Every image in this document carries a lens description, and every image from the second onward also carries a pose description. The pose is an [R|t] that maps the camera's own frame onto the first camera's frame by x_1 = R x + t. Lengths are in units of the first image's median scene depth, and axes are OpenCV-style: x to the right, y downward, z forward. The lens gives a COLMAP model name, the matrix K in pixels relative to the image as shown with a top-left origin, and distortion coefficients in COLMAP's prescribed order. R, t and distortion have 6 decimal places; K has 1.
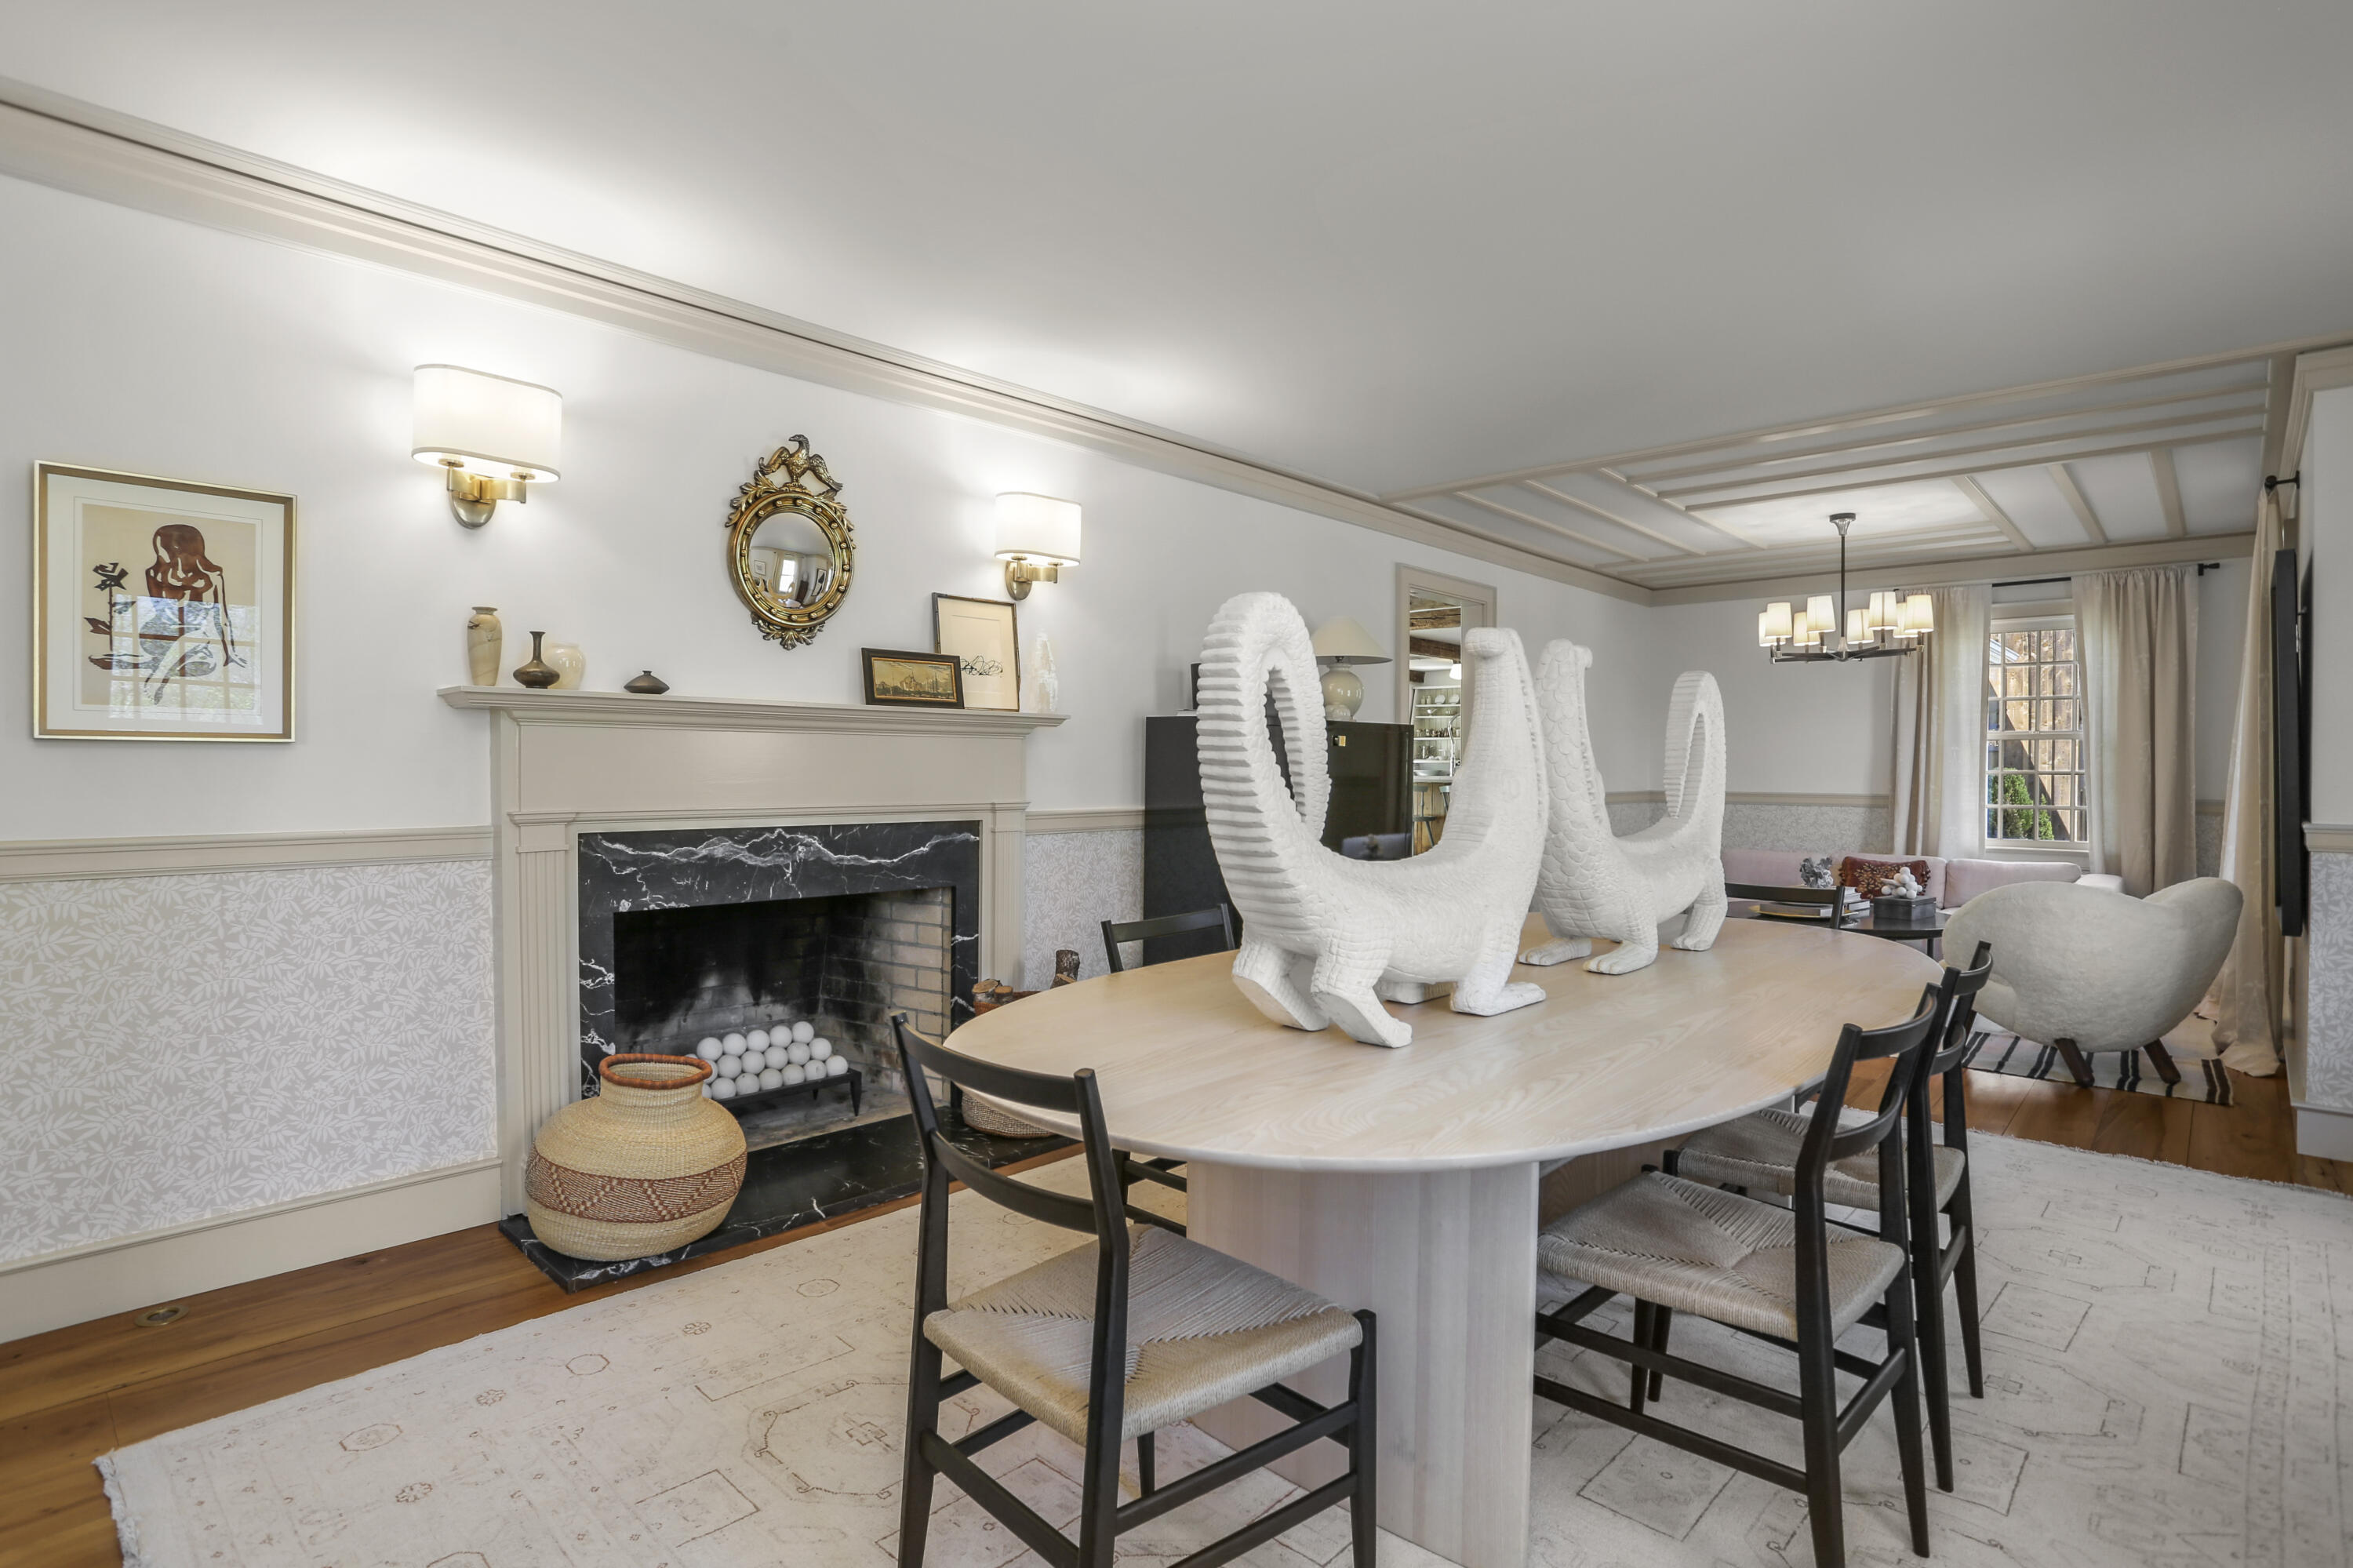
lens RADIAL K [[1157.4, 0, 1183.9], [0, 1157.4, 777.3], [0, 0, 1]] dist [-0.064037, 0.020110]
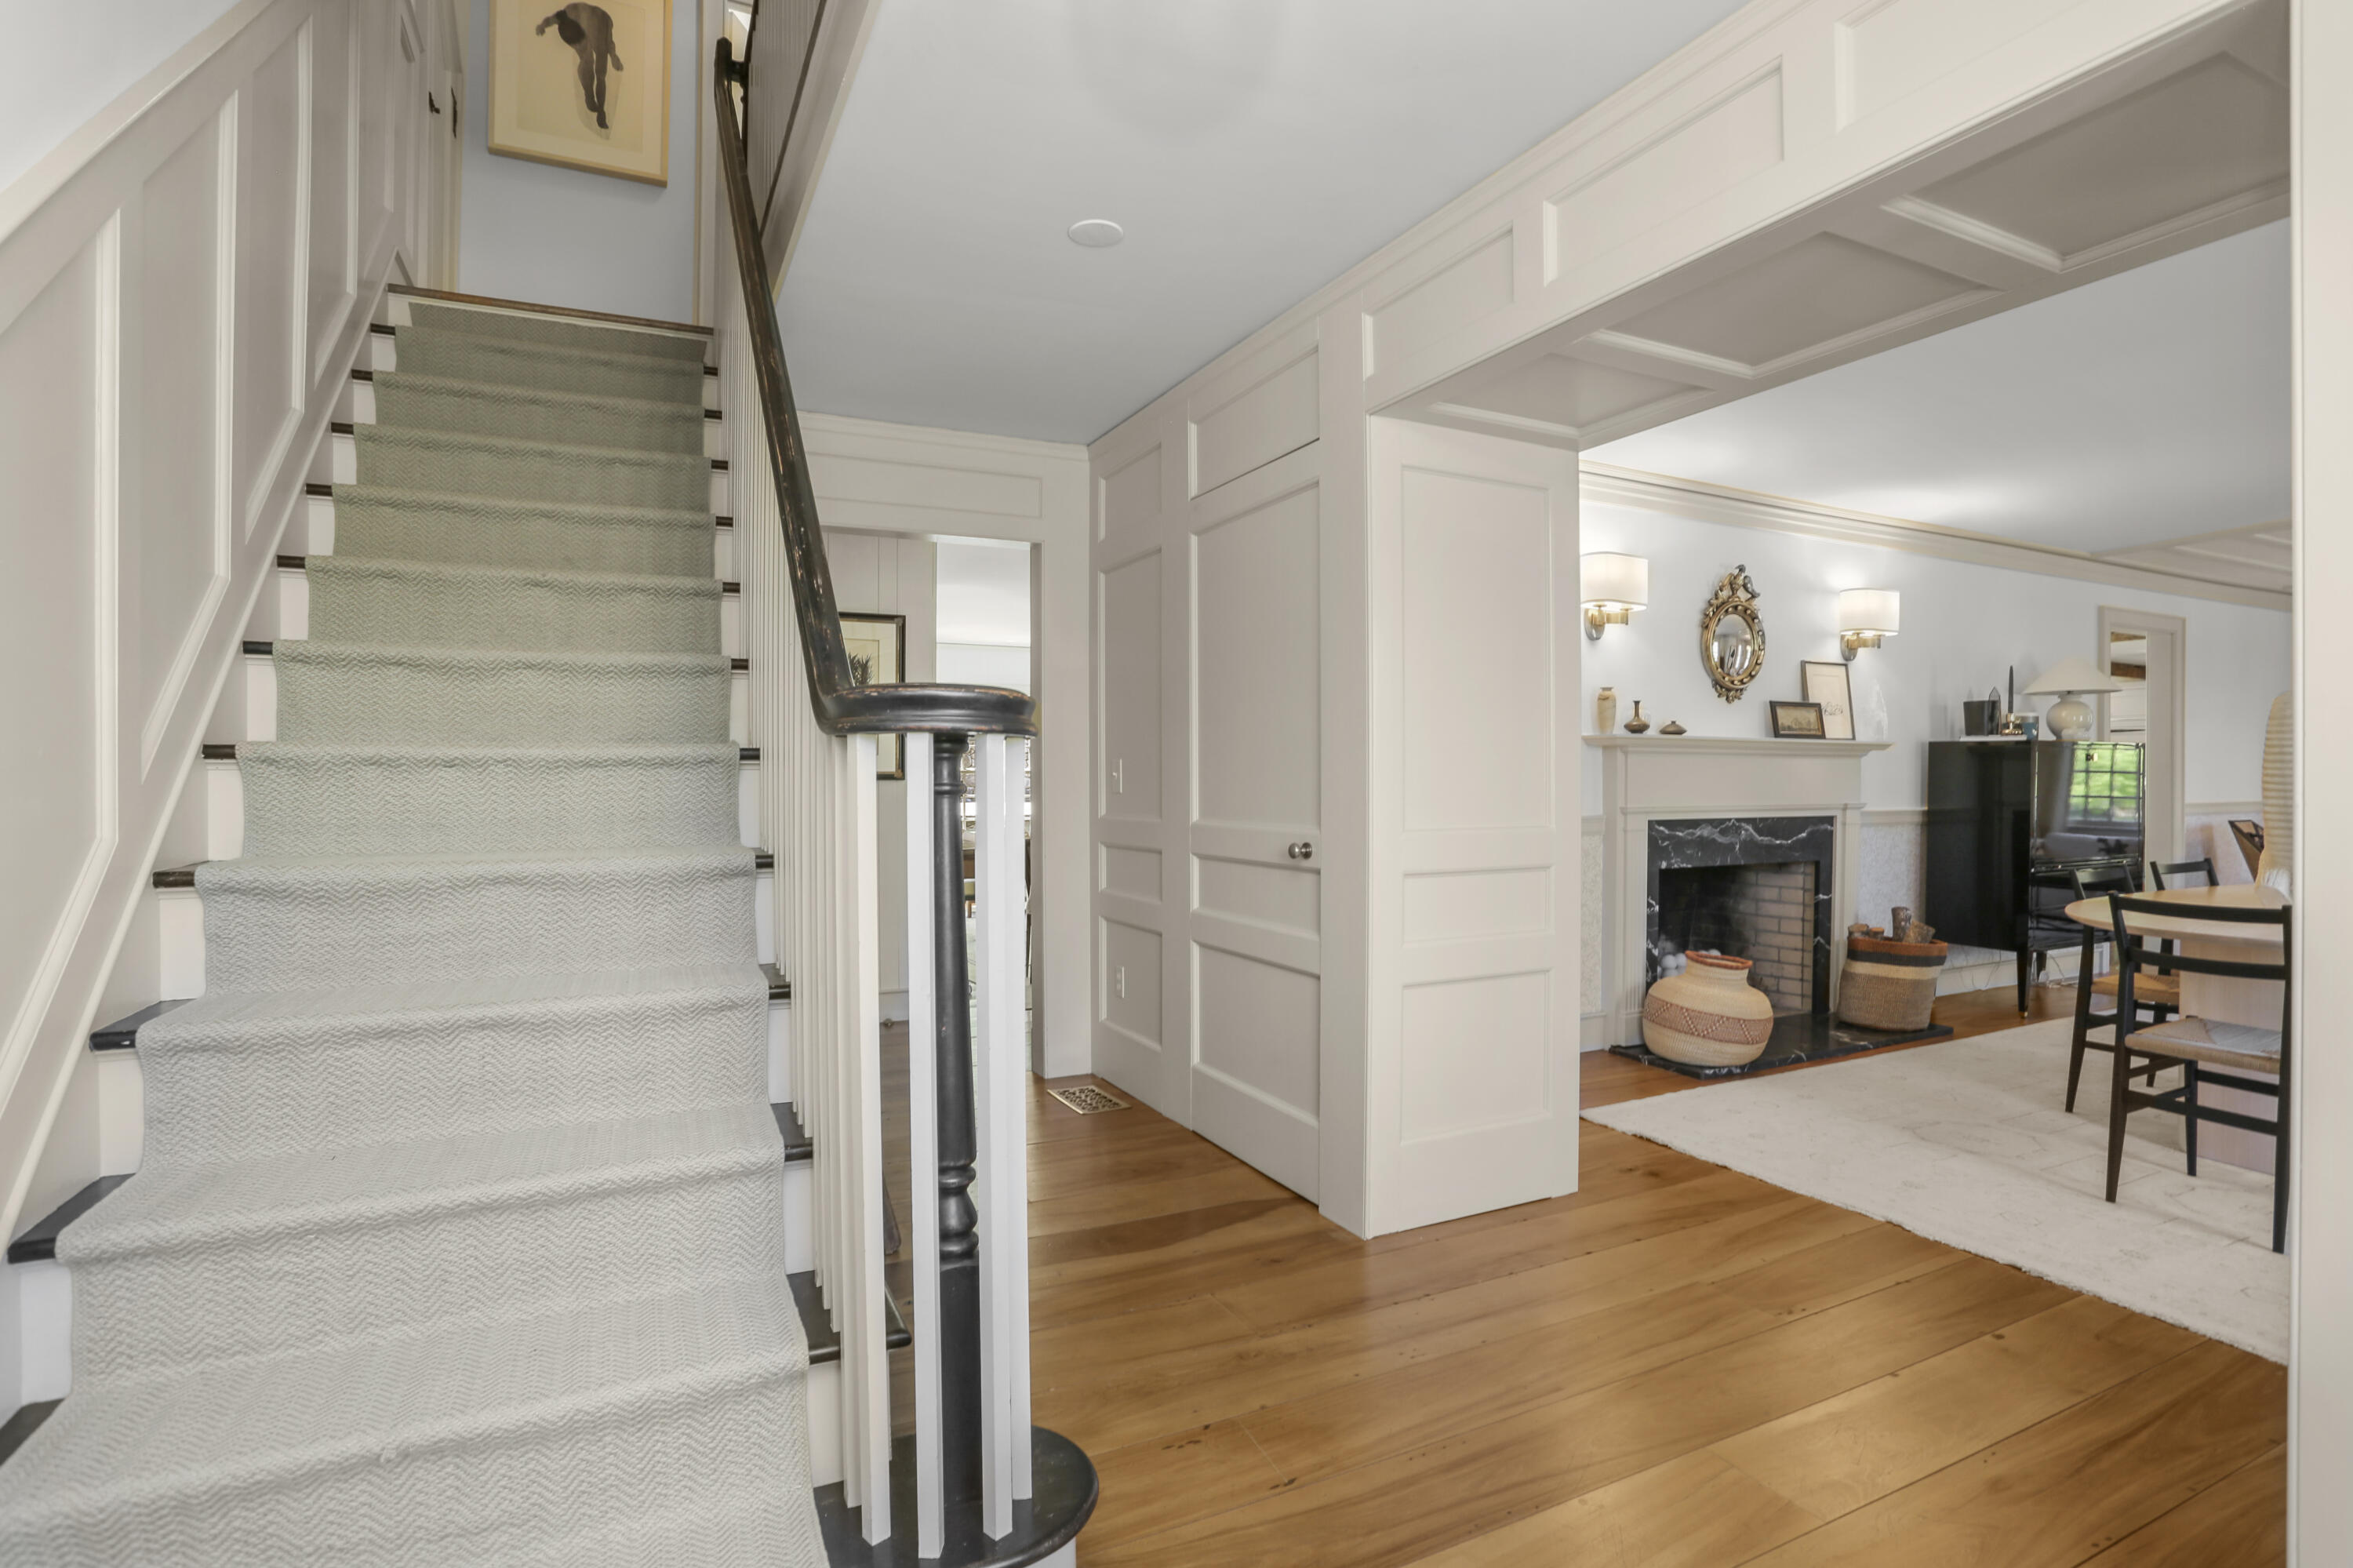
lens RADIAL K [[1157.4, 0, 1162.6], [0, 1157.4, 785.6], [0, 0, 1]] dist [-0.064037, 0.020110]
pose [[0.932932, -0.003925, -0.360031, -0.469564], [0.002755, 0.999989, -0.003762, 0.002308], [0.360042, 0.002517, 0.932933, -0.654423]]
